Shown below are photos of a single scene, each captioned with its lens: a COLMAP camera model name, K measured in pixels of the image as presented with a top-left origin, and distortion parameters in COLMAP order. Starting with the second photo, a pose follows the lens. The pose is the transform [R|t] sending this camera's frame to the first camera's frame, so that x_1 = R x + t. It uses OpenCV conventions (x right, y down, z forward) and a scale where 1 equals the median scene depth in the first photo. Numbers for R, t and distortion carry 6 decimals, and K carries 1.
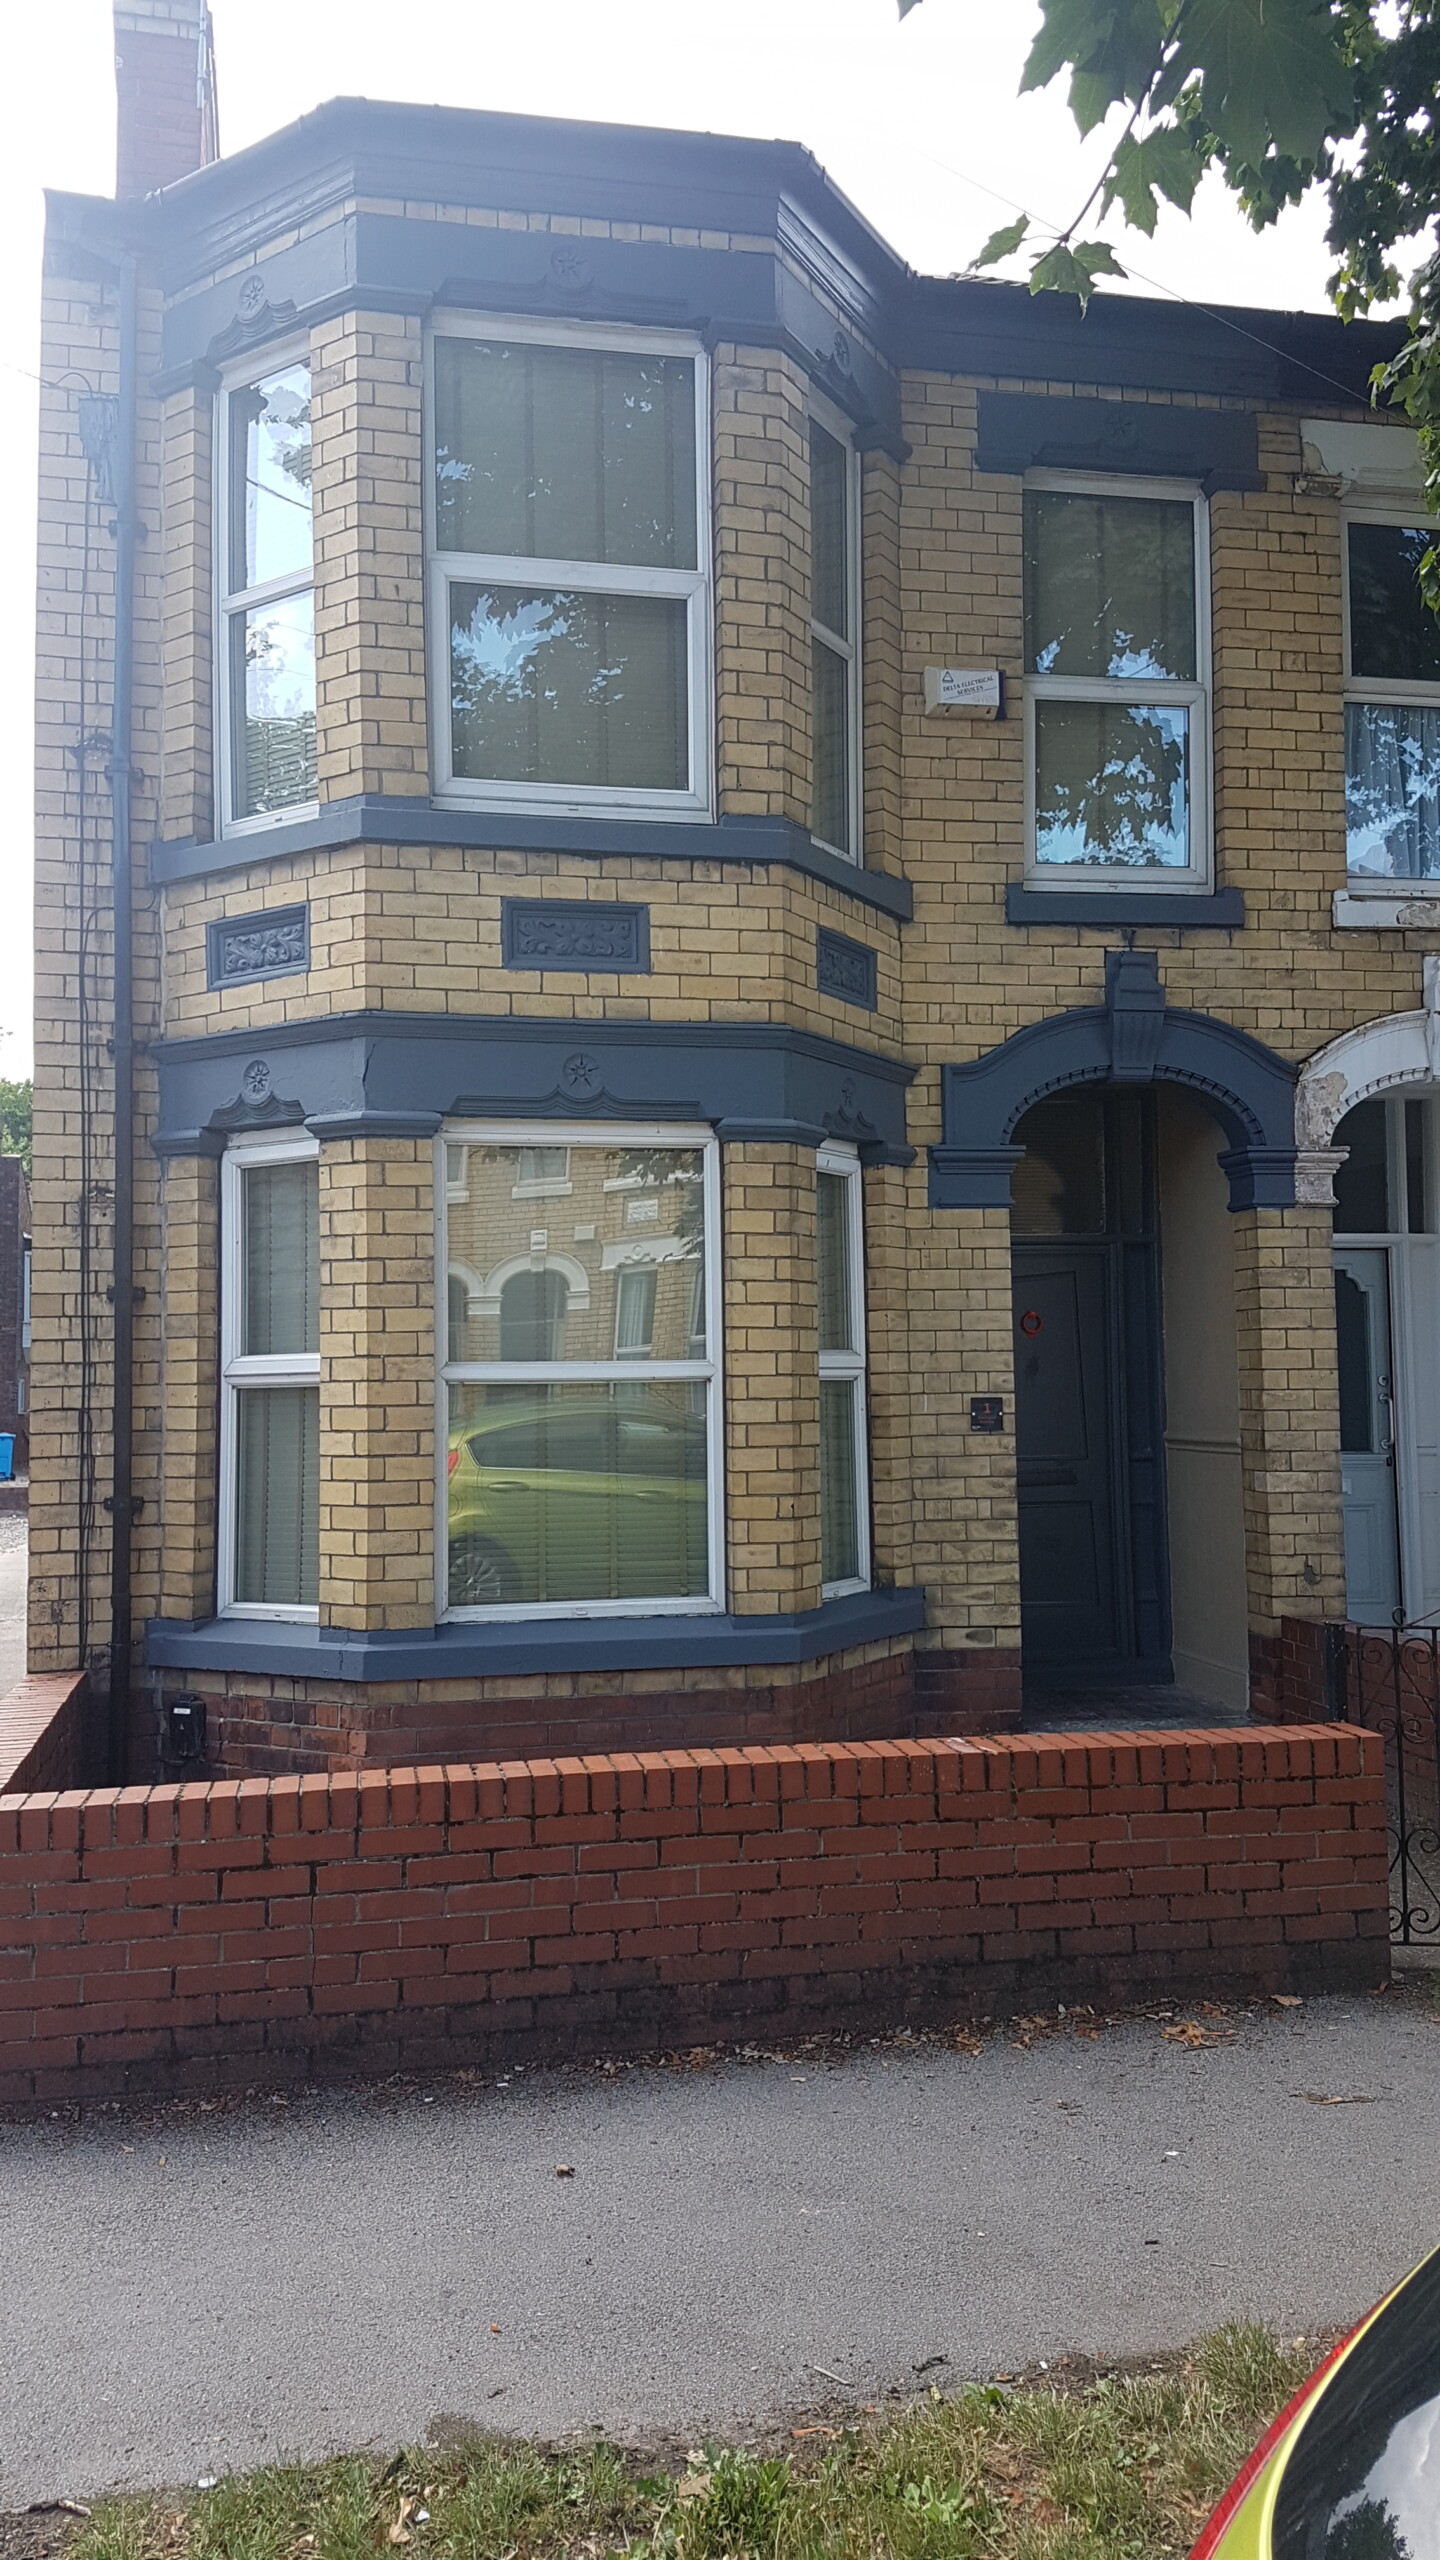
lens RADIAL K [[1916.2, 0, 685.1], [0, 1916.2, 1290.8], [0, 0, 1]] dist [0.278298, -0.551615]
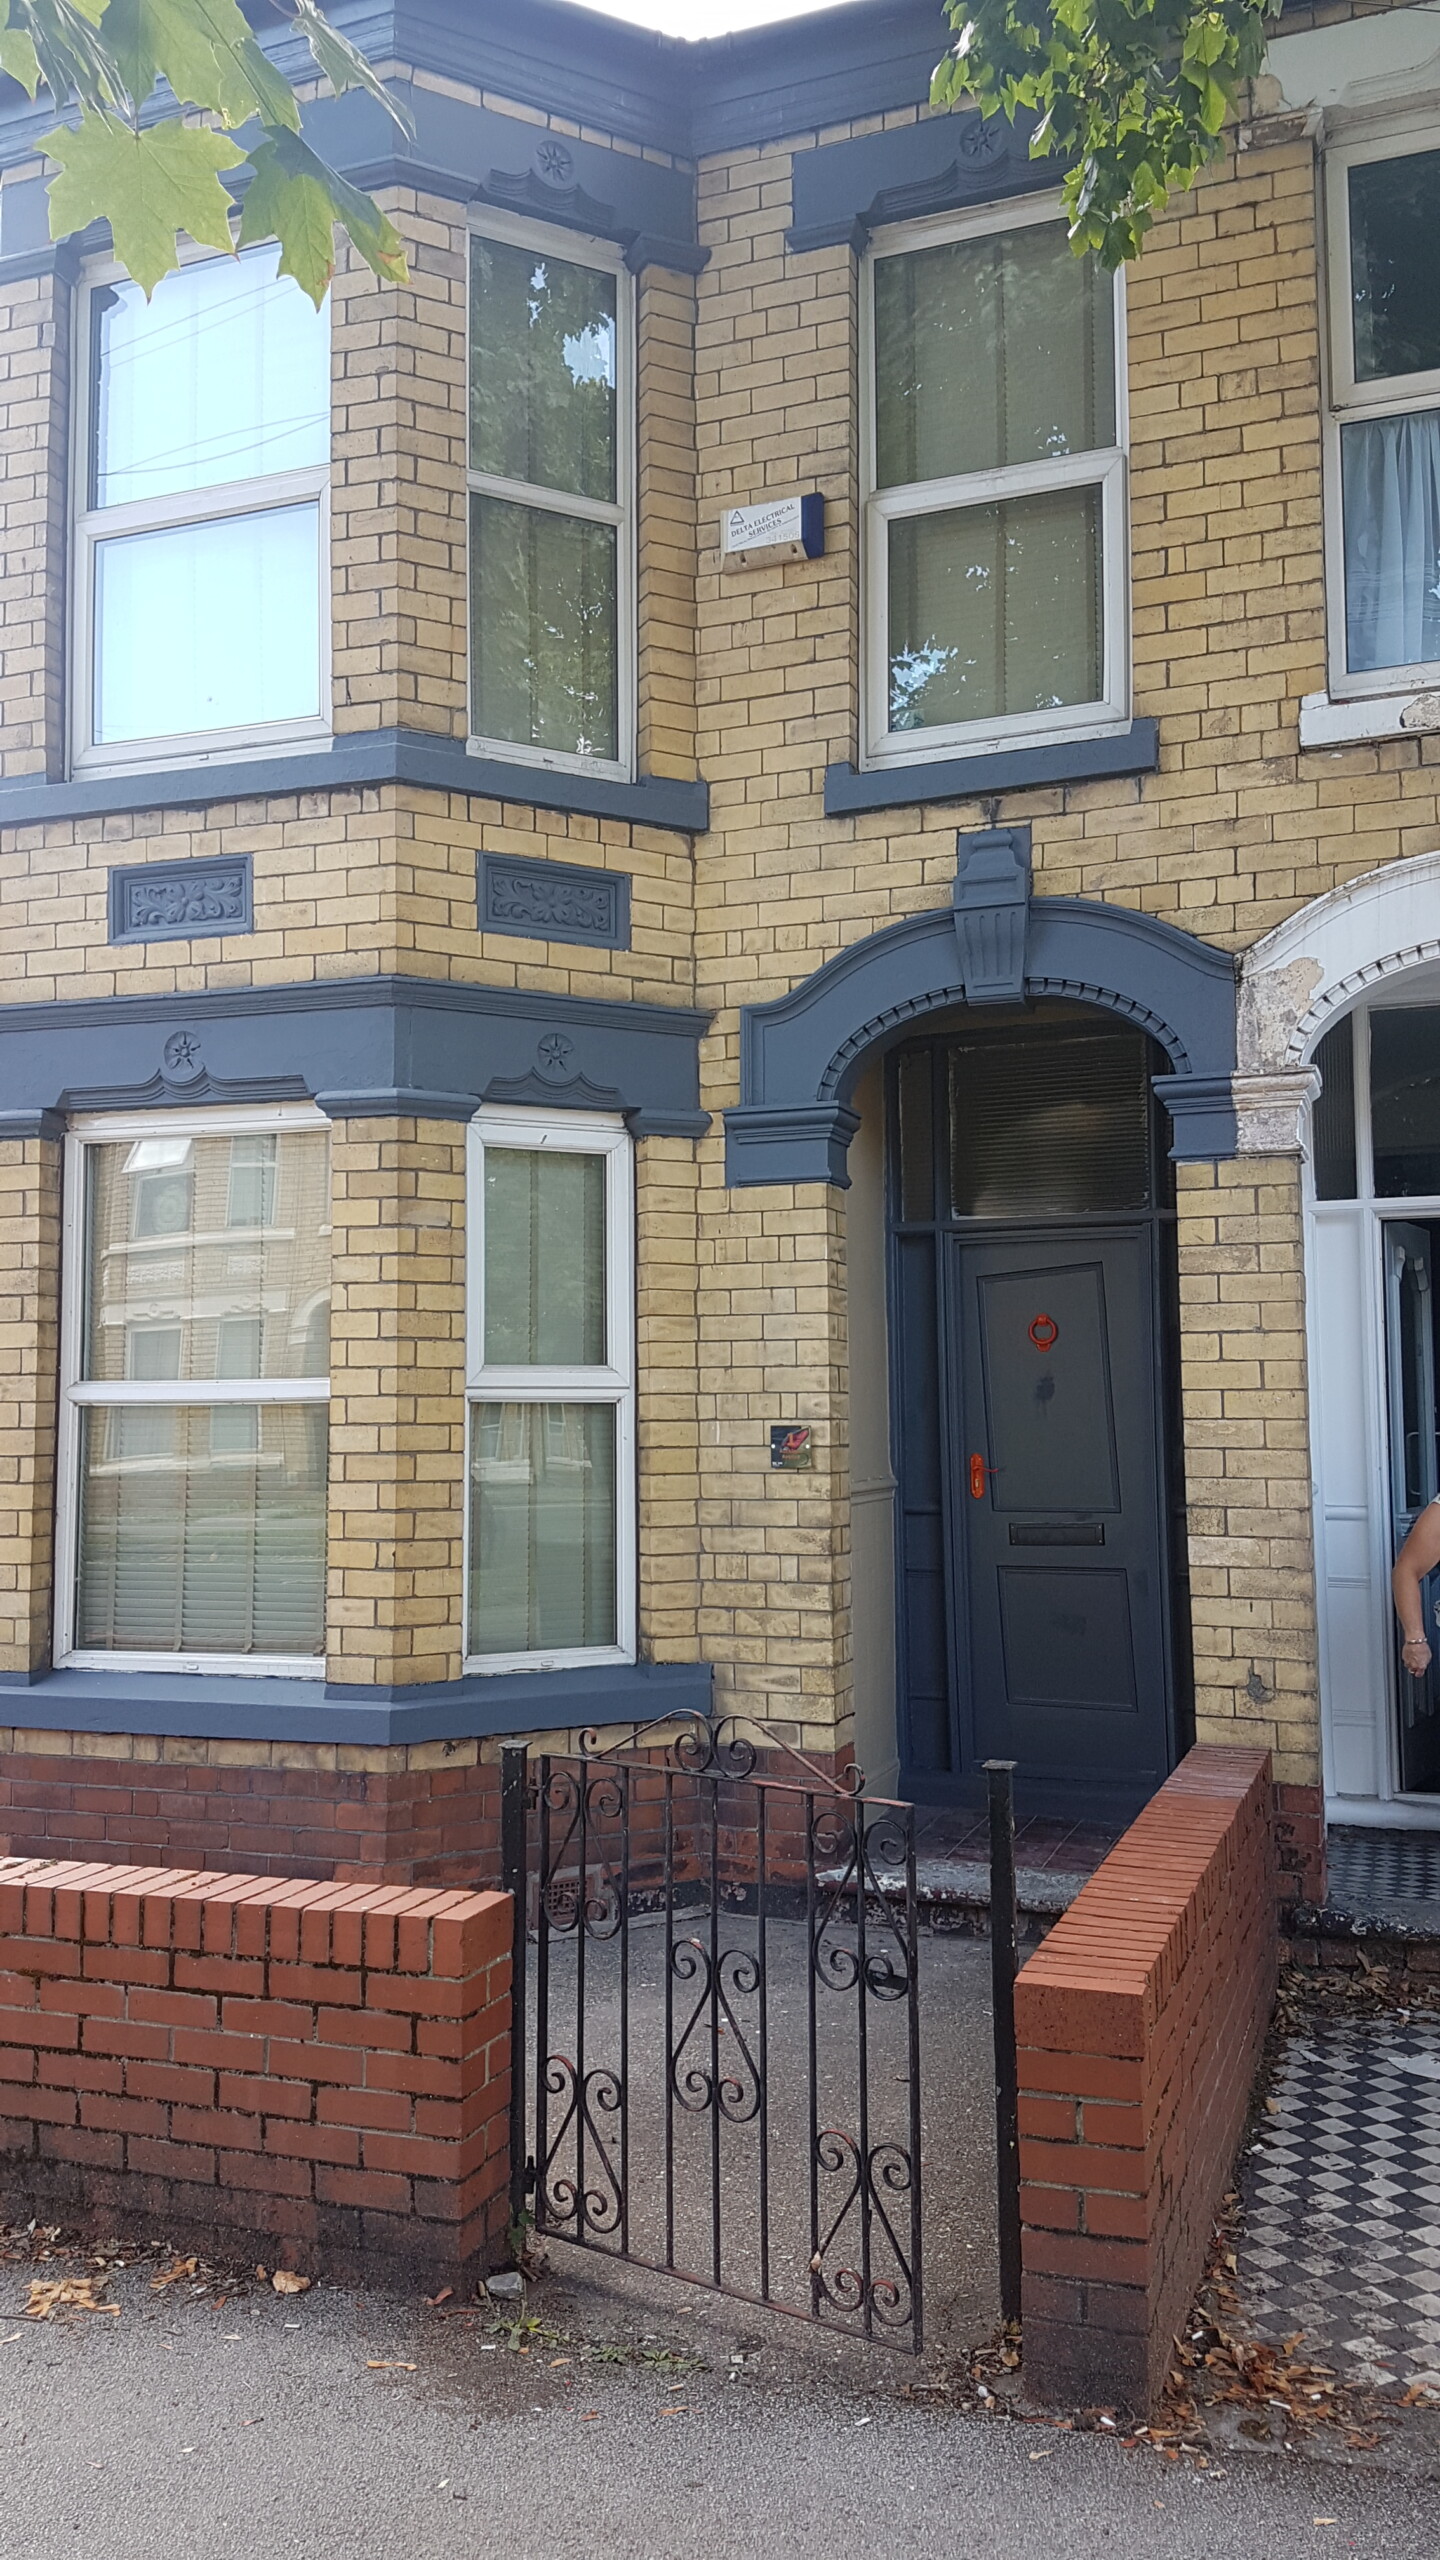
lens RADIAL K [[1916.2, 0, 685.1], [0, 1916.2, 1290.8], [0, 0, 1]] dist [0.278298, -0.551615]
pose [[0.848171, -0.027089, -0.529029, 0.534133], [0.018177, 0.999592, -0.022043, 0.017166], [0.529410, 0.009080, 0.848317, 0.317356]]
